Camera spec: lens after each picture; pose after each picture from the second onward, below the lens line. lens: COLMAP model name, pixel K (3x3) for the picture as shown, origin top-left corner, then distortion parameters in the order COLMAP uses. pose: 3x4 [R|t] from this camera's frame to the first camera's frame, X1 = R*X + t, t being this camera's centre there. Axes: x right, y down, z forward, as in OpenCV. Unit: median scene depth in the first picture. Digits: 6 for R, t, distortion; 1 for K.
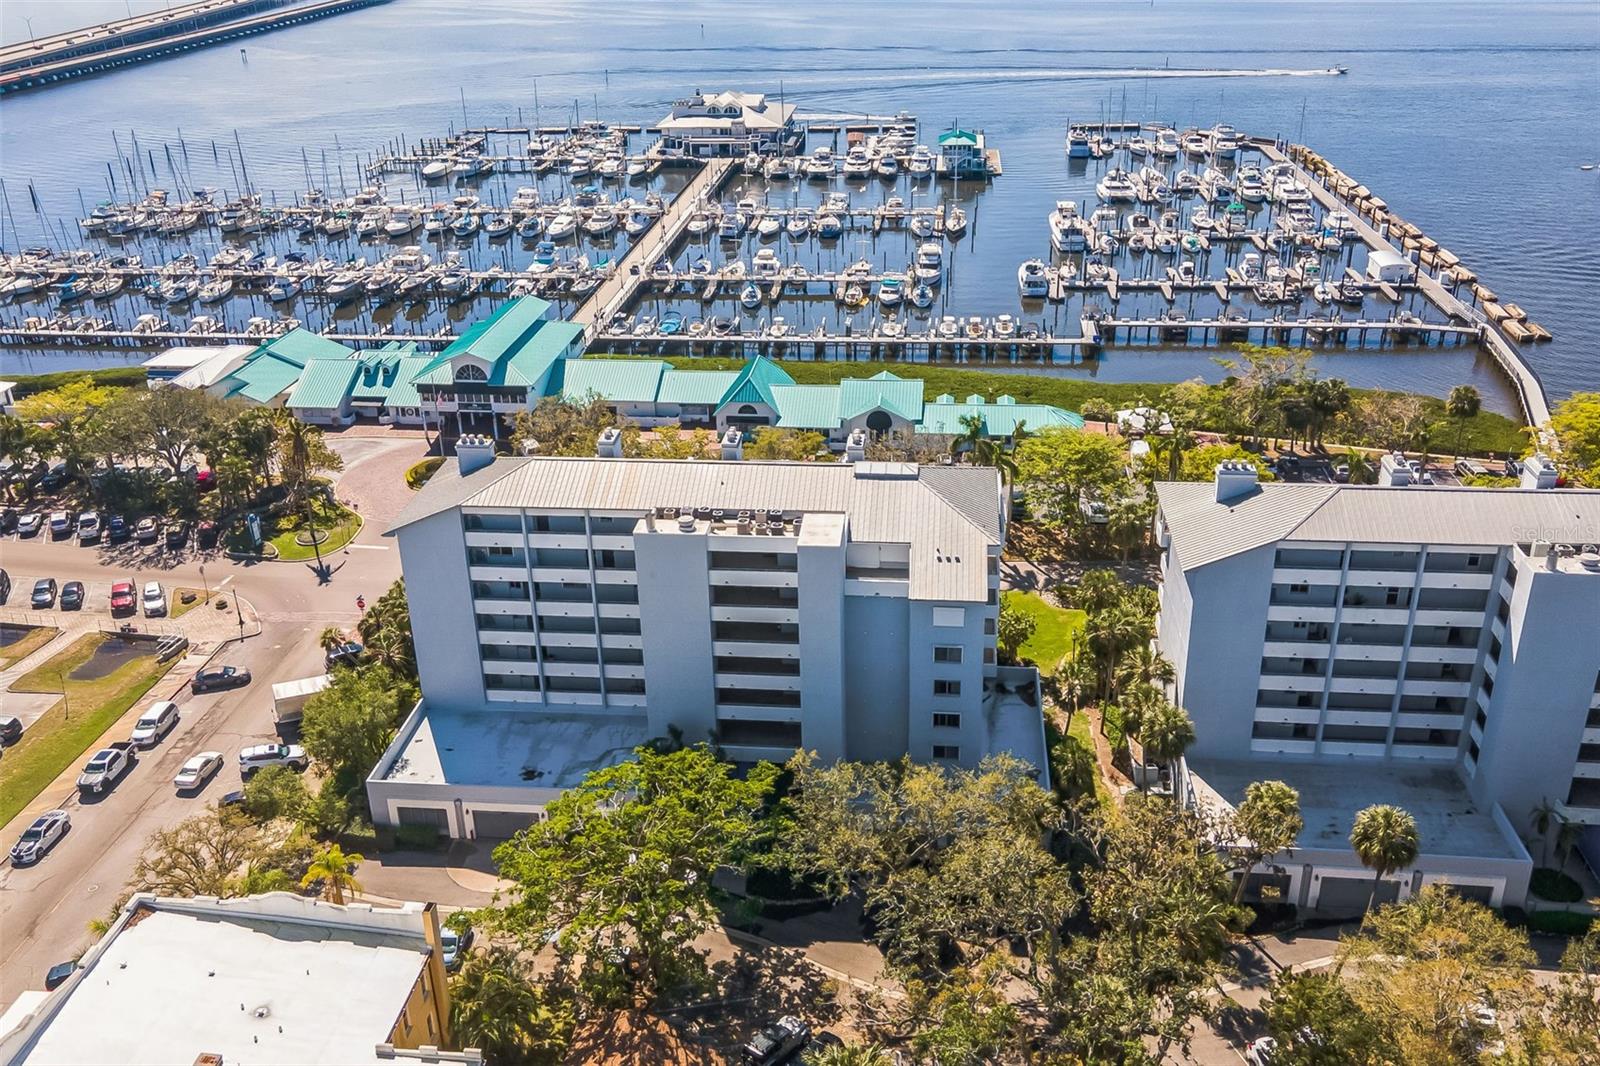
lens RADIAL K [[1388.9, 0, 777.5], [0, 1388.9, 531.4], [0, 0, 1]] dist [0.005275, 0.010501]
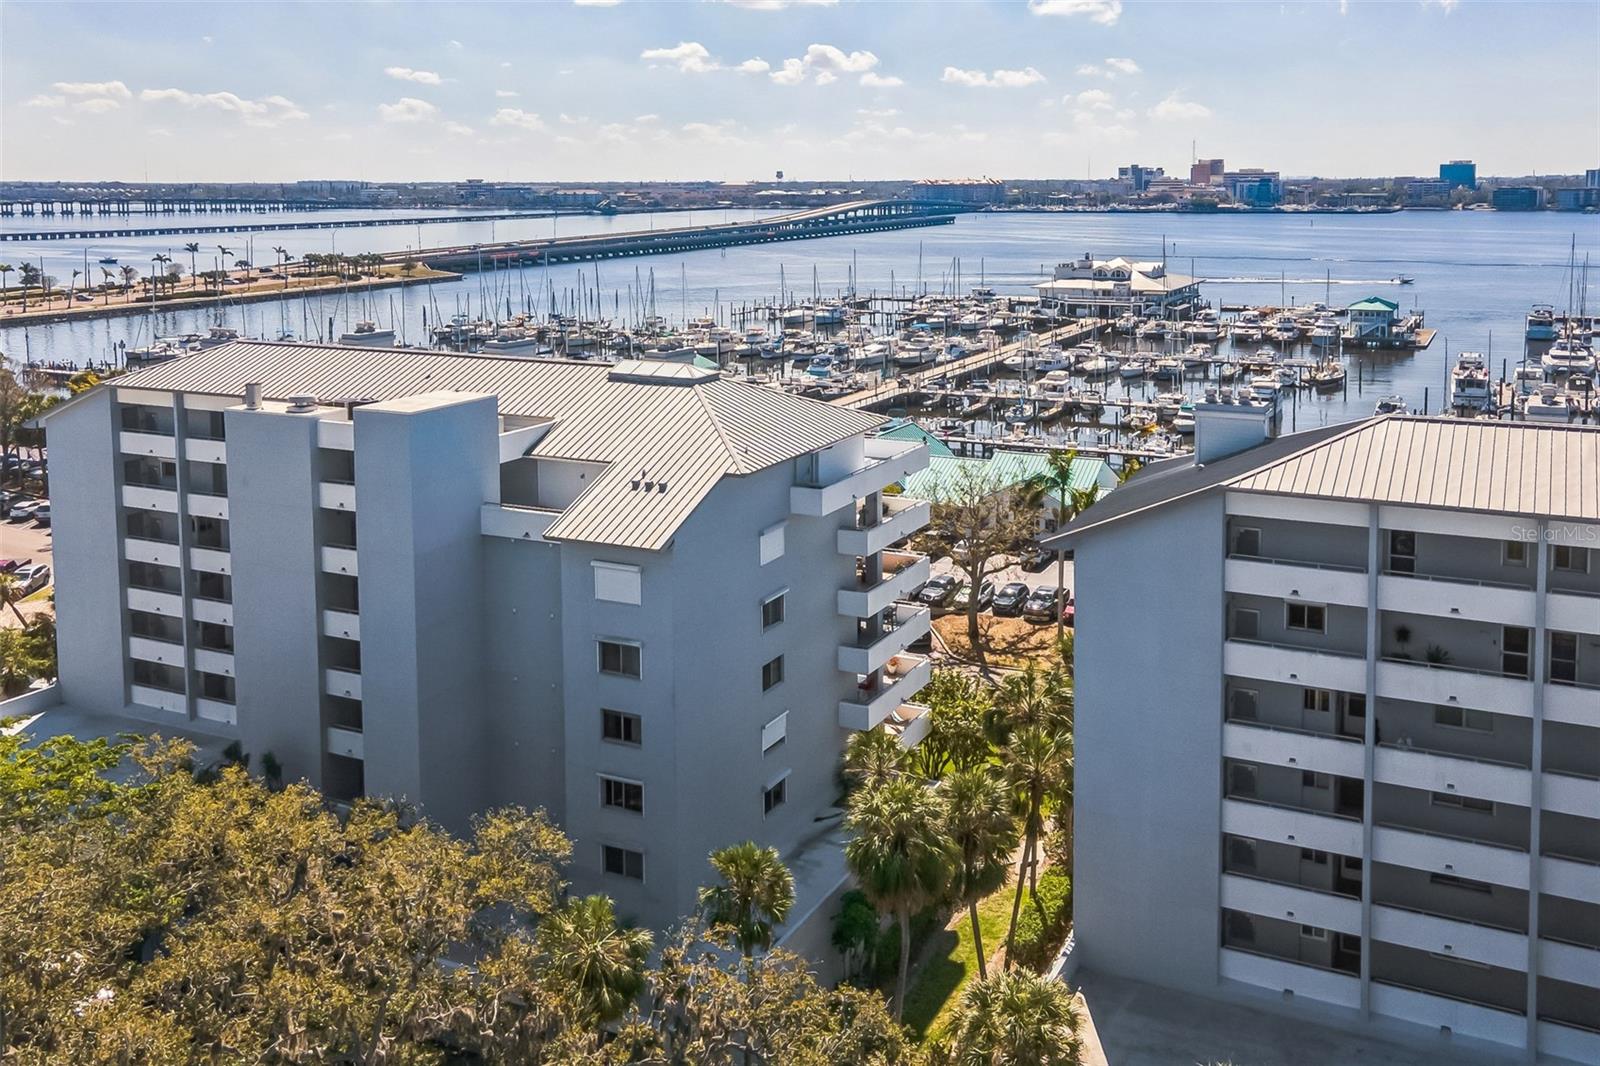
lens RADIAL K [[1417.0, 0, 844.0], [0, 1417.0, 302.3], [0, 0, 1]] dist [0.004812, 0.001216]
pose [[0.942546, 0.041062, -0.331542, 0.154851], [-0.151412, 0.937143, -0.314385, 0.047909], [0.297793, 0.346522, 0.889518, 0.191185]]
